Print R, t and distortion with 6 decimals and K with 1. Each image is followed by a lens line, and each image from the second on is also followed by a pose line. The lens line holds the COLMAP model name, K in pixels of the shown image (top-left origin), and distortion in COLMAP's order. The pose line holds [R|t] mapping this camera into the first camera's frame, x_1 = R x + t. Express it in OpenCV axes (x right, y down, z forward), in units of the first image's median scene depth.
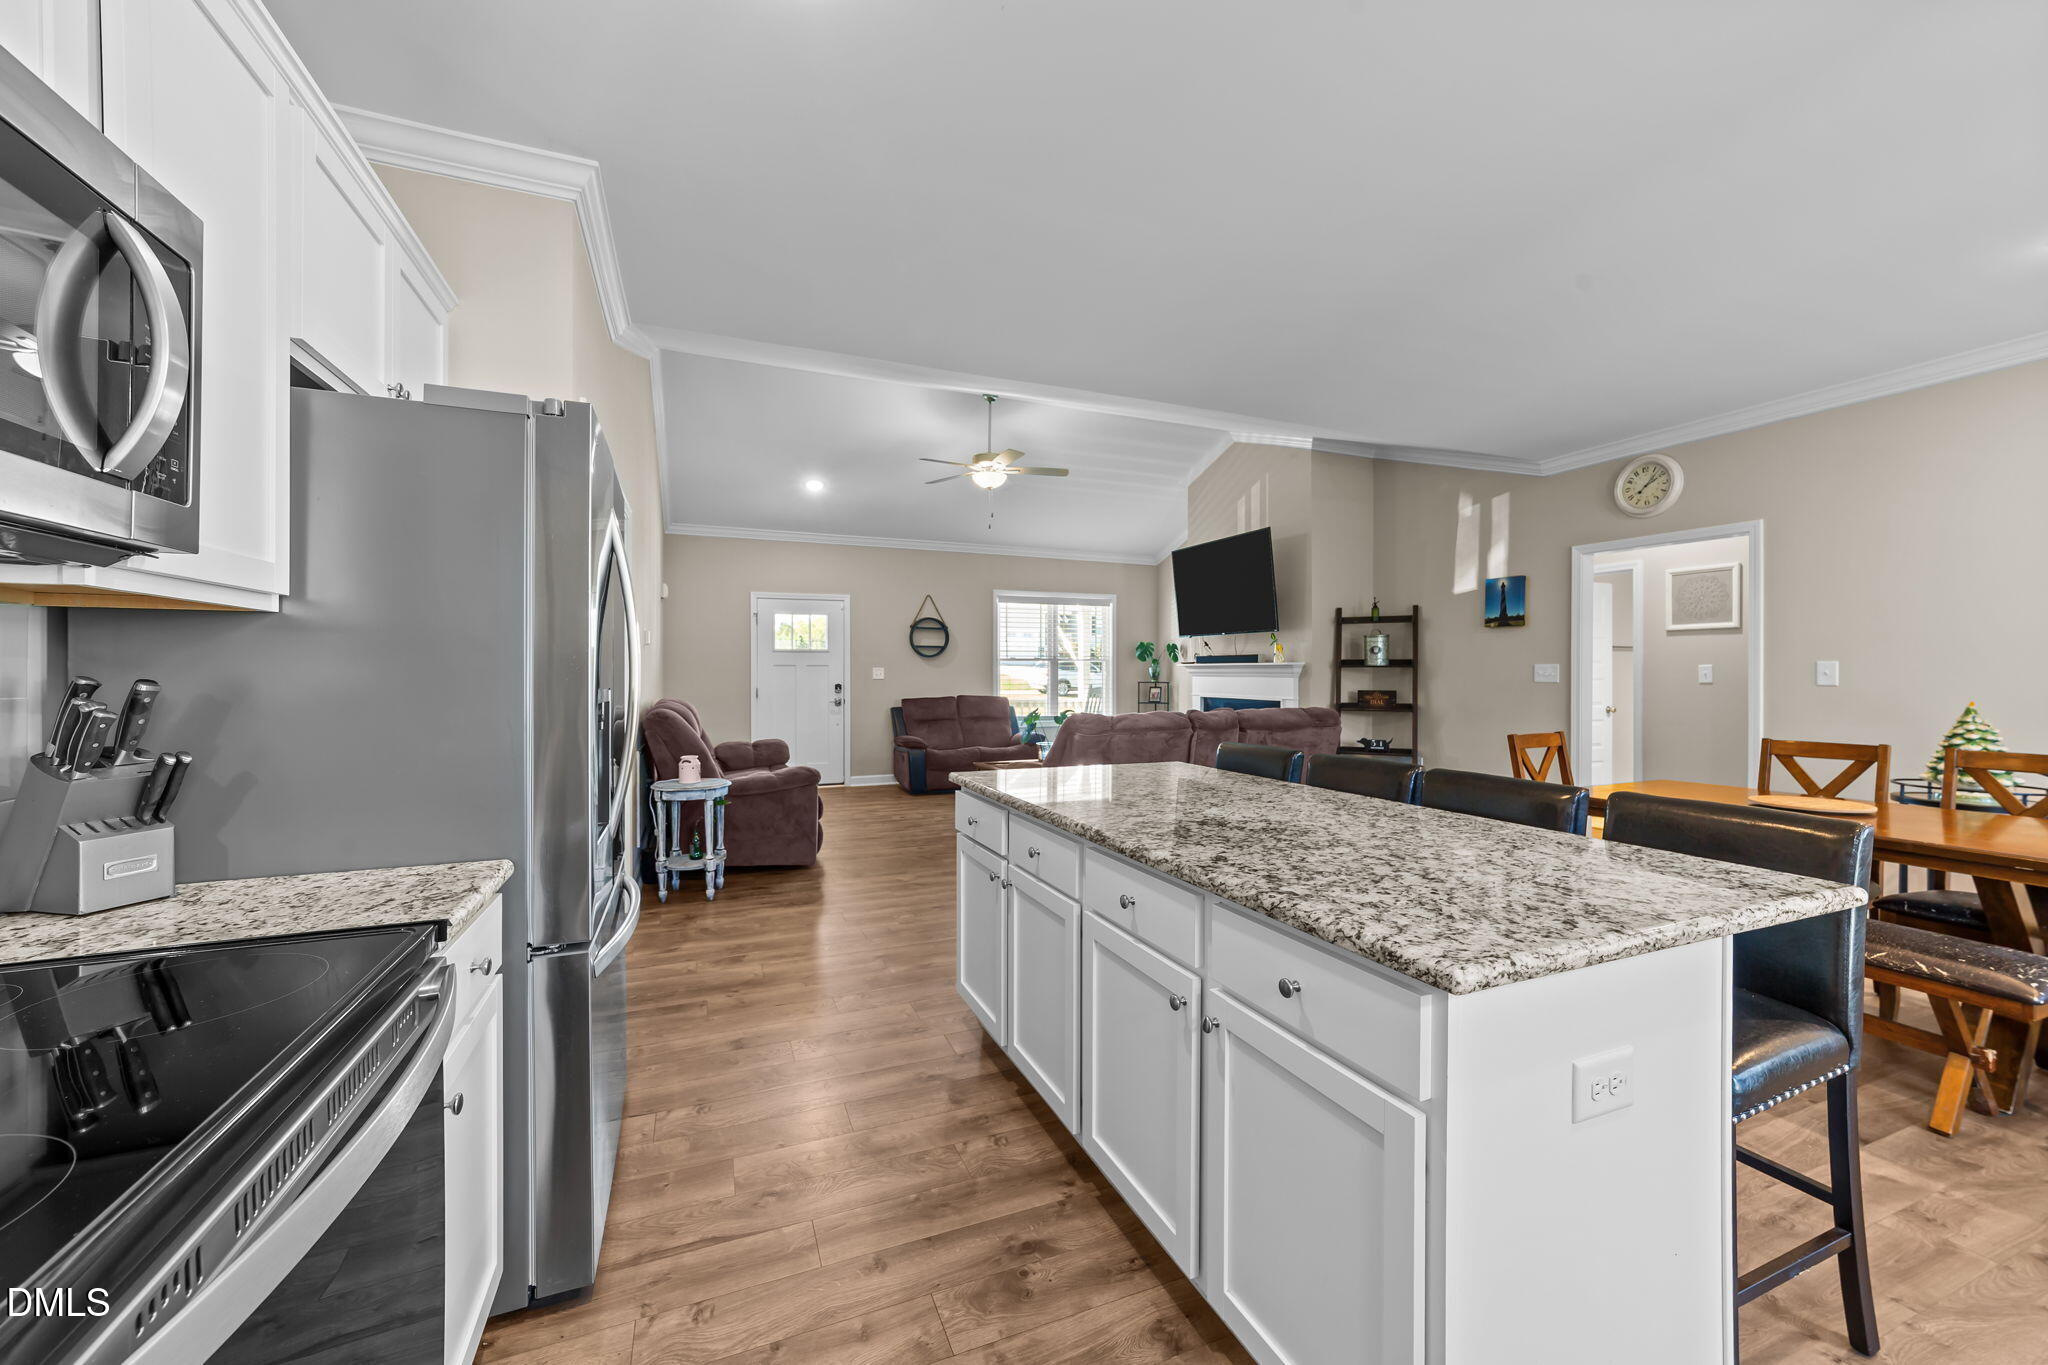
lens RADIAL K [[784.5, 0, 1036.8], [0, 784.5, 680.1], [0, 0, 1]] dist [-0.012735, 0.006765]
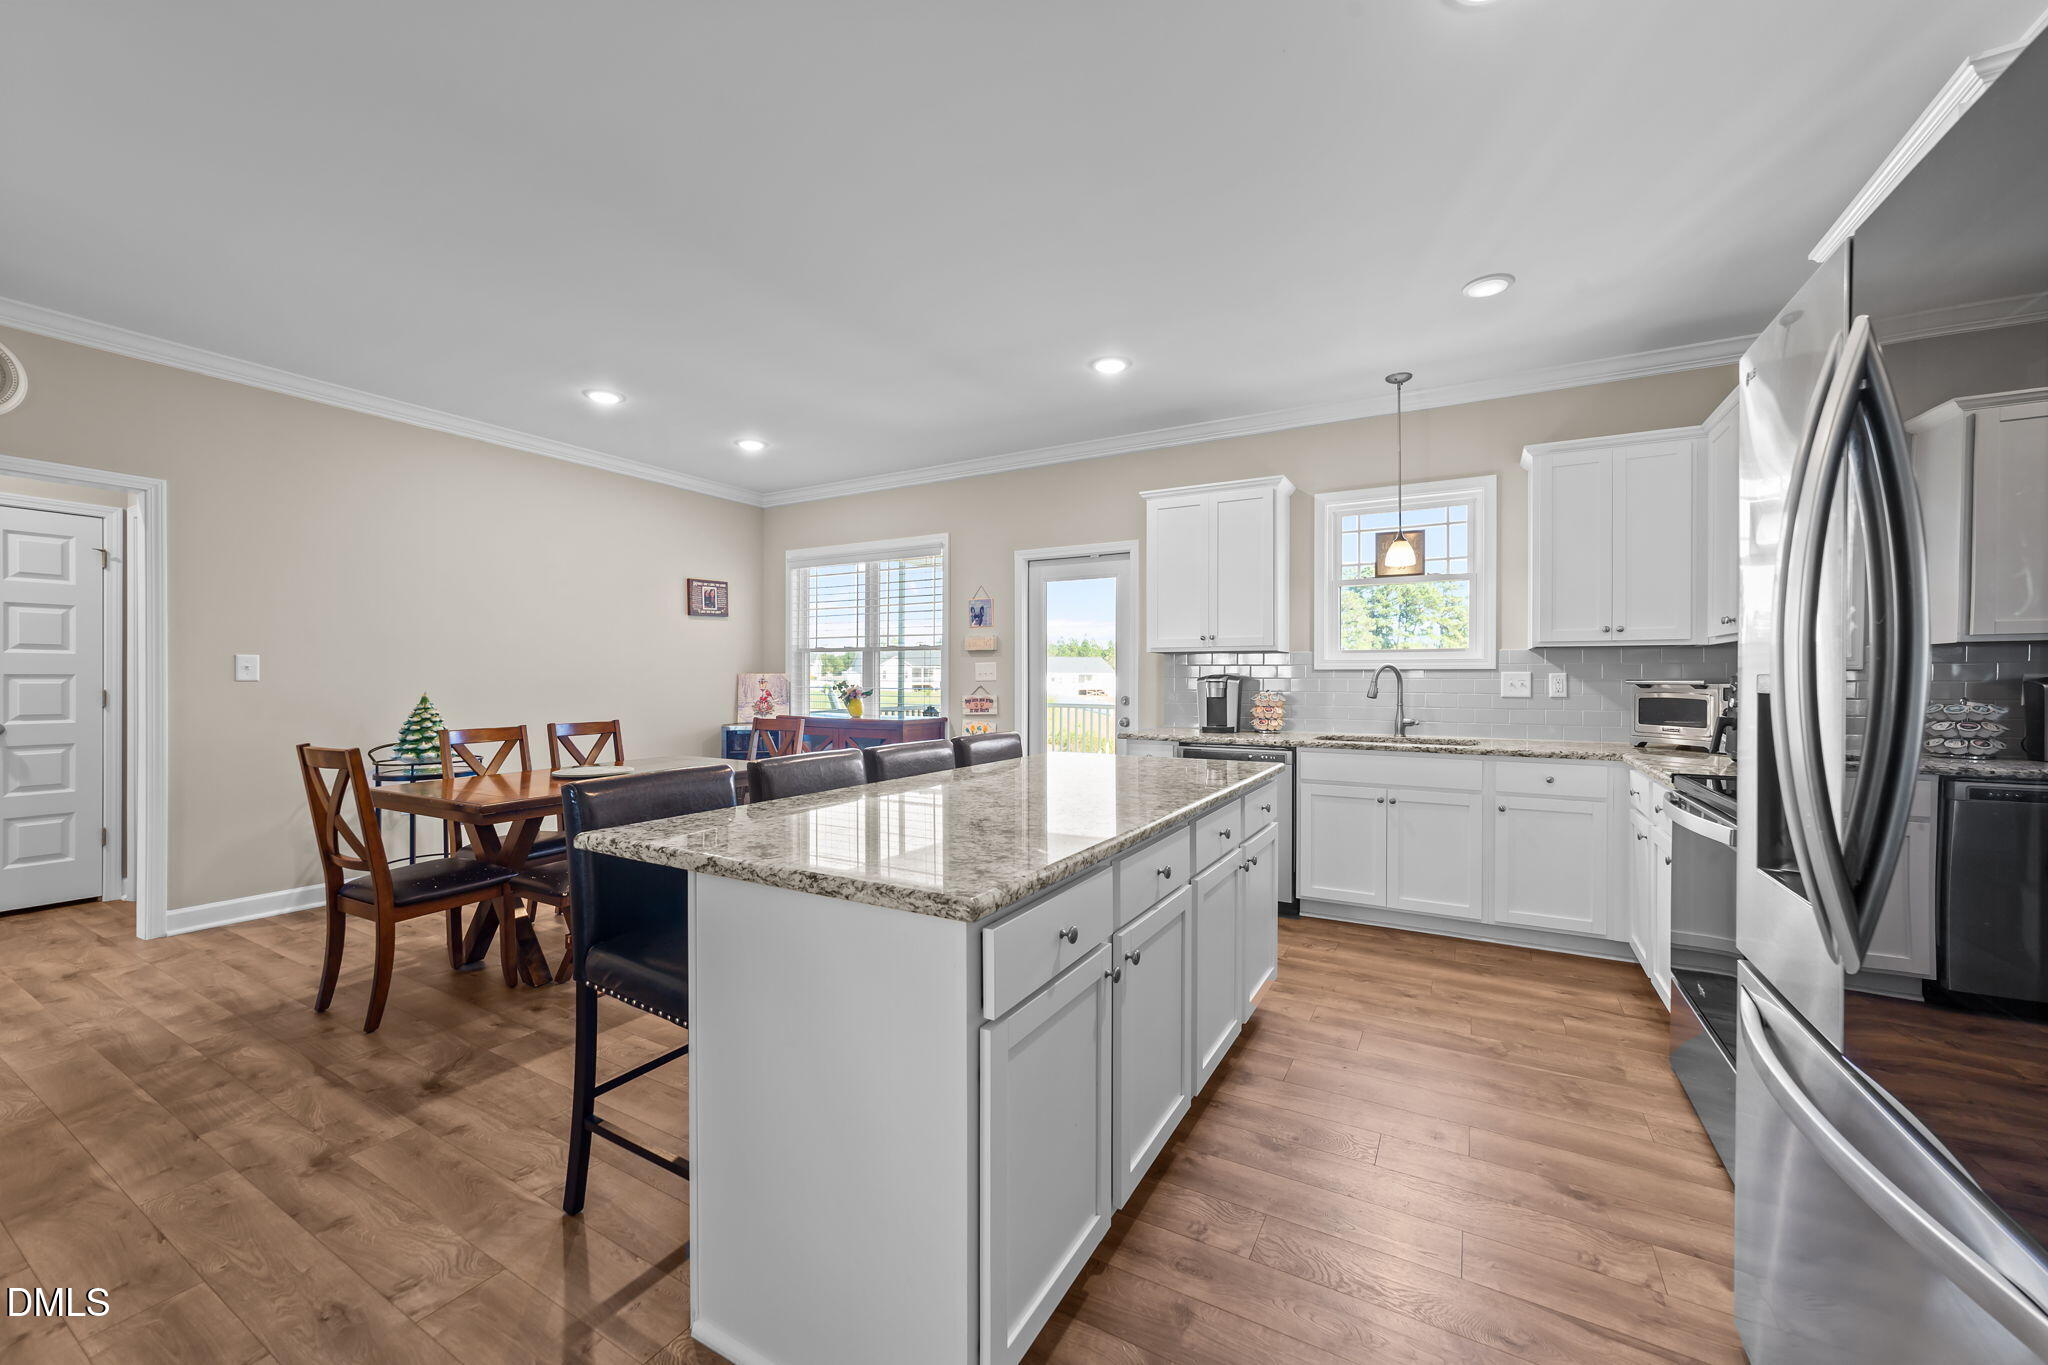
lens RADIAL K [[784.5, 0, 1027.1], [0, 784.5, 678.3], [0, 0, 1]] dist [-0.012735, 0.006765]
pose [[-0.604377, -0.001584, 0.796697, -0.173190], [0.005042, 0.999970, 0.005813, 0.002109], [-0.796683, 0.007530, -0.604351, 0.480055]]
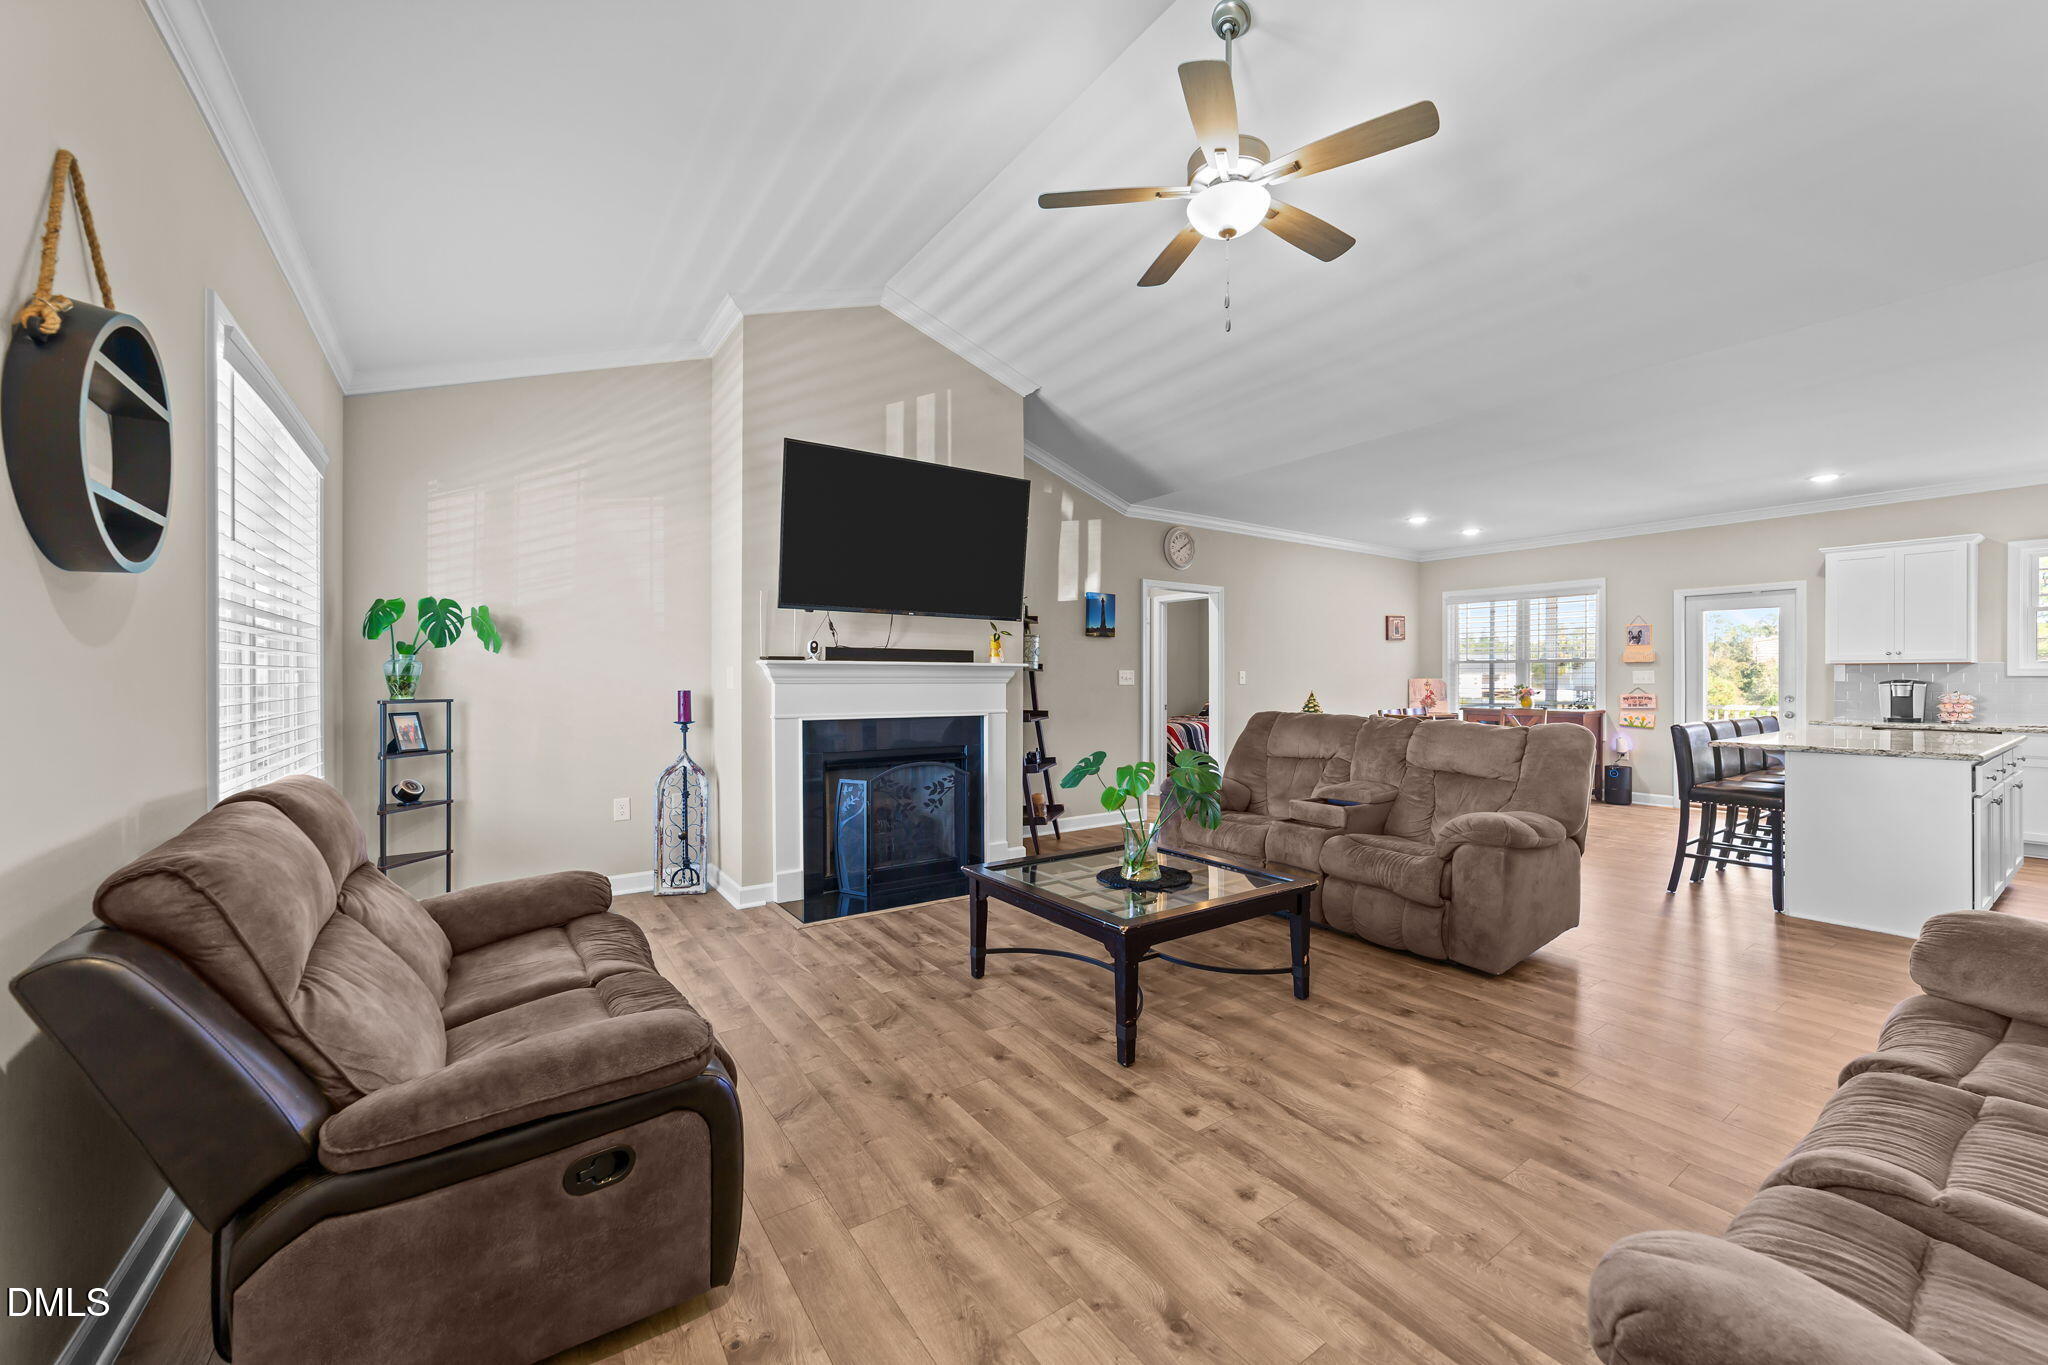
lens RADIAL K [[784.5, 0, 1032.9], [0, 784.5, 681.0], [0, 0, 1]] dist [-0.012735, 0.006765]
pose [[-0.201108, -0.002542, 0.979566, -0.409561], [0.009319, 0.999946, 0.004508, -0.007908], [-0.979525, 0.010036, -0.201073, 1.083679]]
